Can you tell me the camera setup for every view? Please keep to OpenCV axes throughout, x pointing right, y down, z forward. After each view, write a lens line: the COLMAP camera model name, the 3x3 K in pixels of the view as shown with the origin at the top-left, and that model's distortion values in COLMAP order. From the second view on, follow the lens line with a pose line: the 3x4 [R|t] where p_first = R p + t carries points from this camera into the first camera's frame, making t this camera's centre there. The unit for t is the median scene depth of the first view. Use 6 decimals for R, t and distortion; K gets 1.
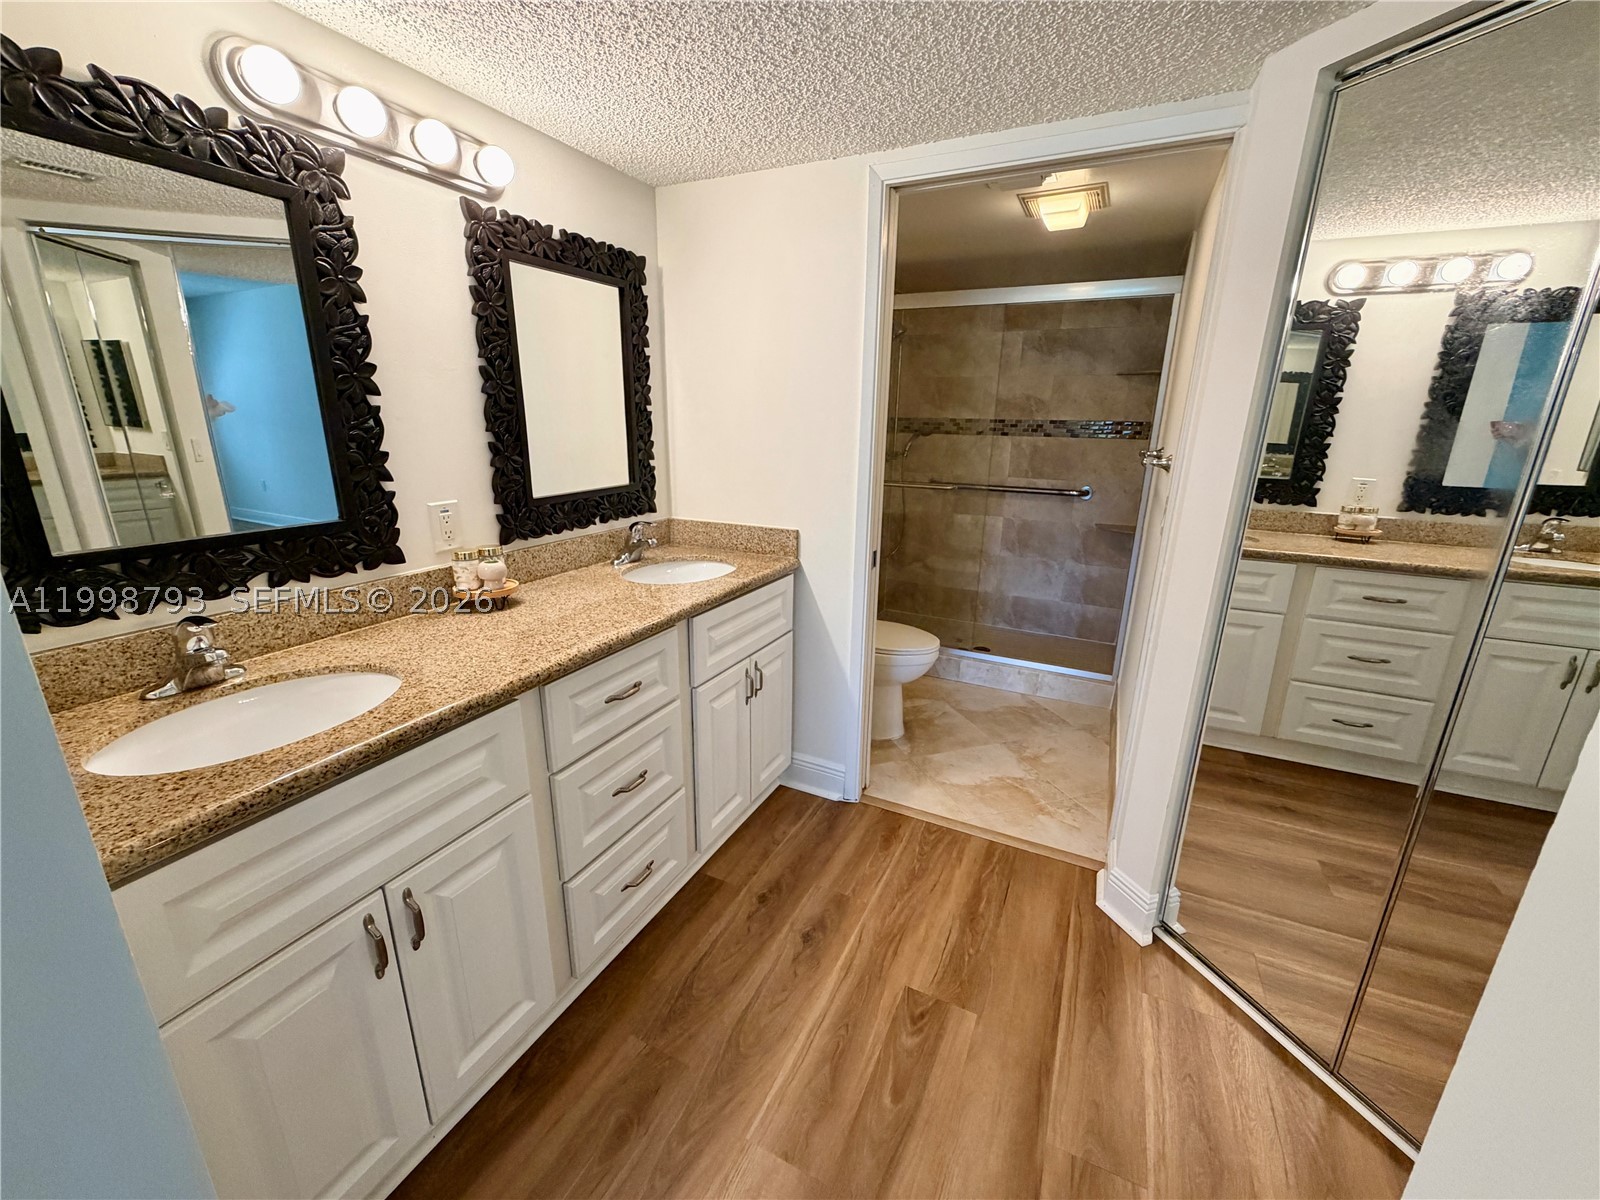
lens RADIAL K [[638.9, 0, 798.7], [0, 638.9, 598.2], [0, 0, 1]] dist [0.000852, -0.000064]
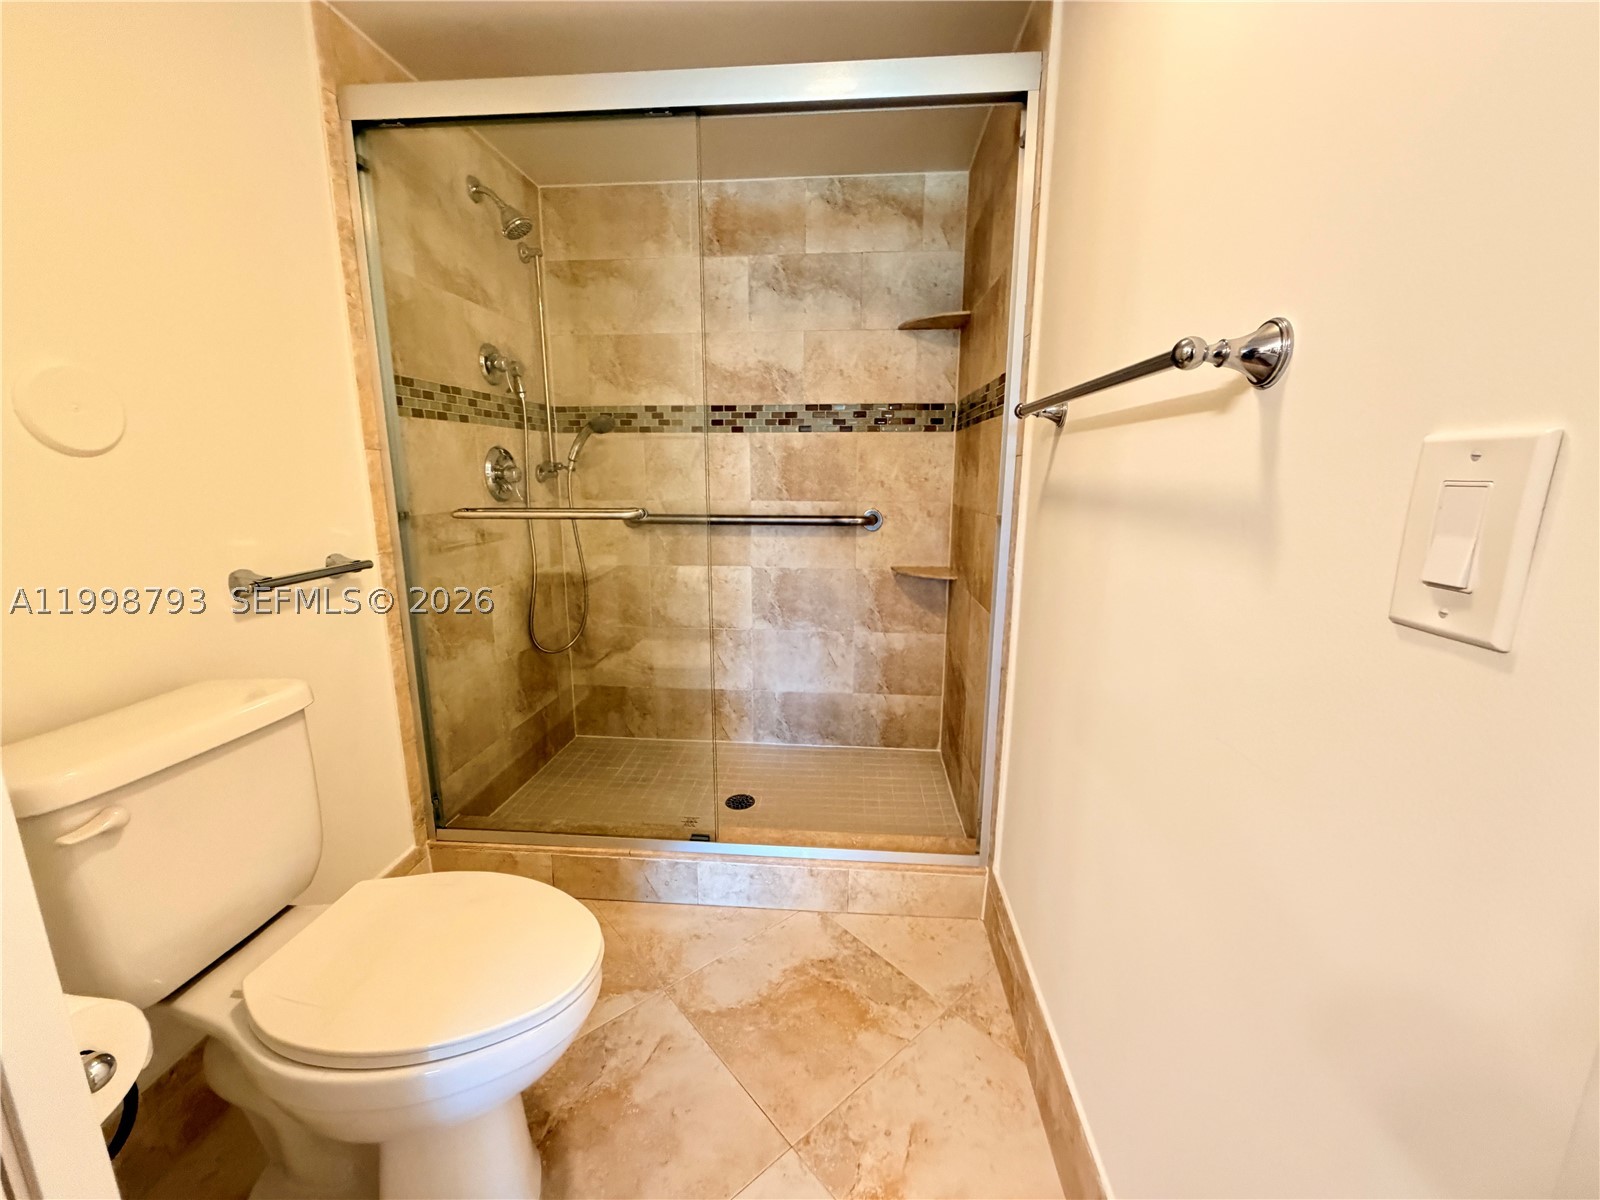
lens RADIAL K [[638.9, 0, 798.7], [0, 638.9, 598.2], [0, 0, 1]] dist [0.000852, -0.000064]
pose [[0.930904, -0.087419, 0.354650, 0.285764], [0.113890, 0.992002, -0.054421, -0.116554], [-0.347056, 0.091051, 0.933414, 0.832554]]
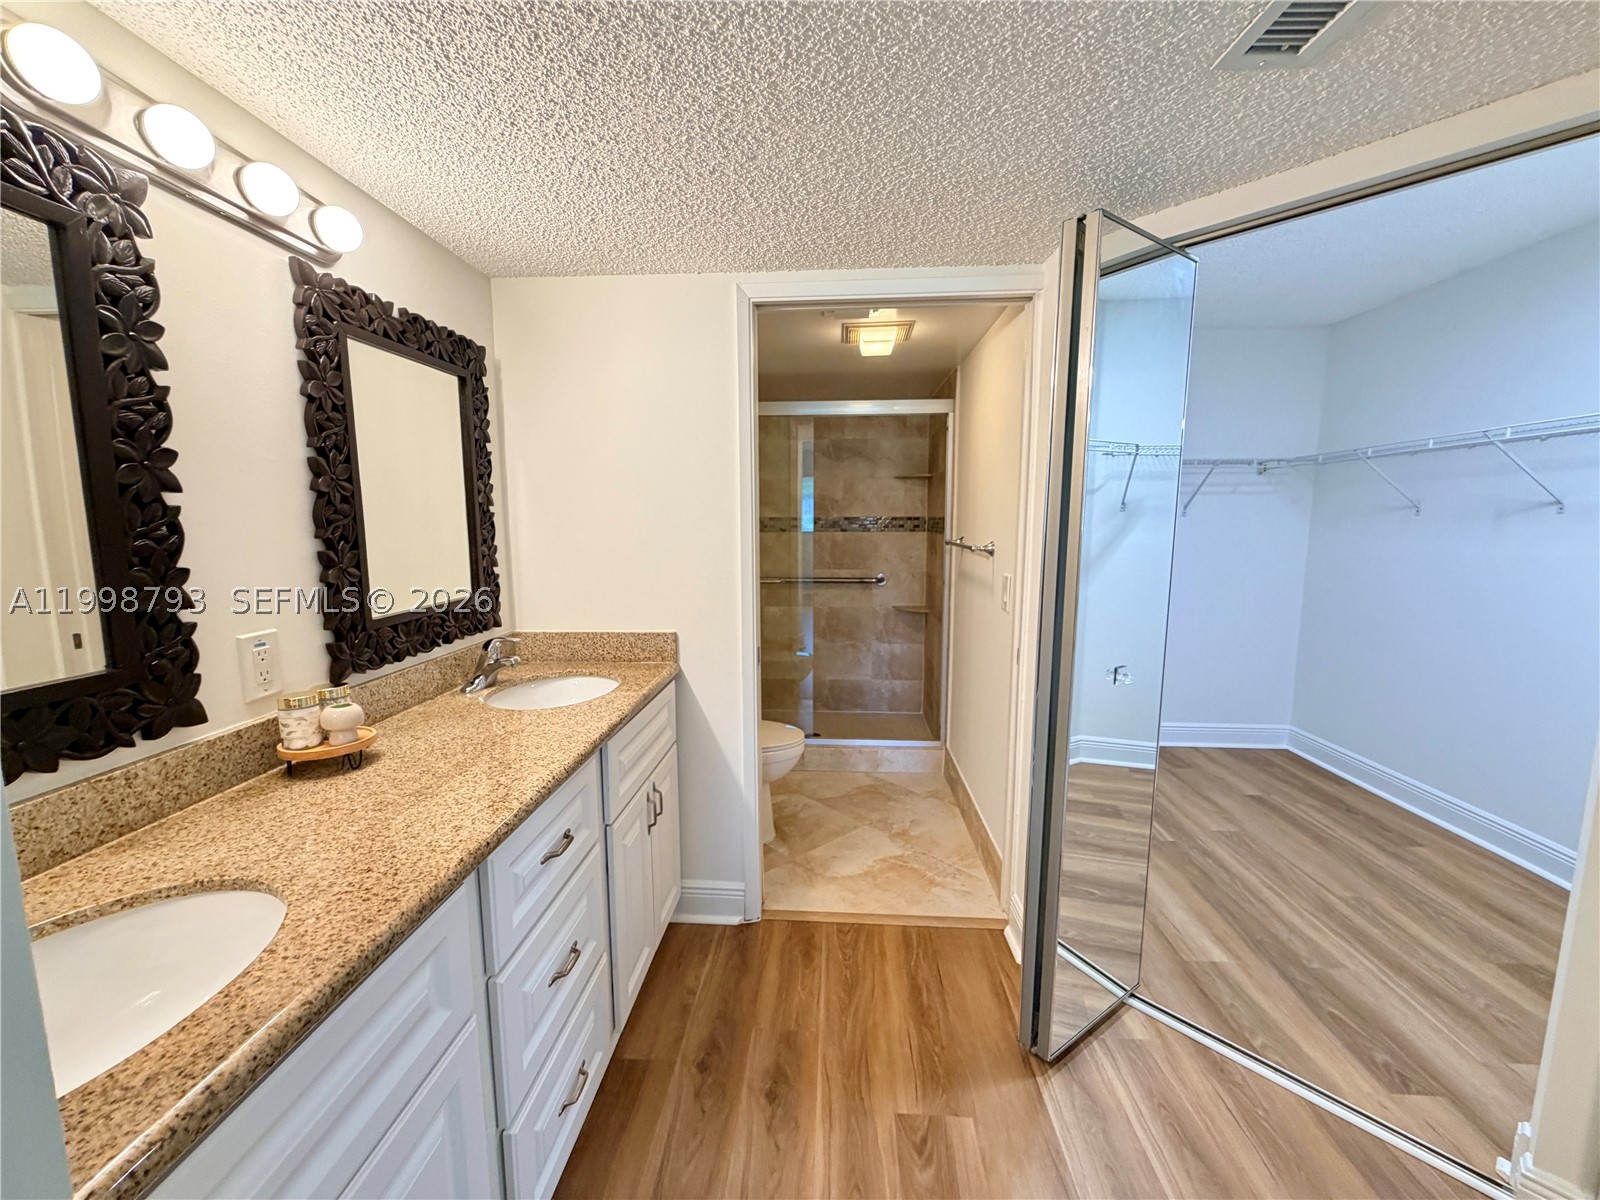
lens RADIAL K [[637.6, 0, 795.9], [0, 637.6, 599.1], [0, 0, 1]] dist [0.000793, 0.000455]
pose [[0.923555, -0.065563, 0.377821, -0.206281], [0.121916, 0.984356, -0.127199, -0.015425], [-0.363571, 0.163538, 0.917100, 0.073677]]
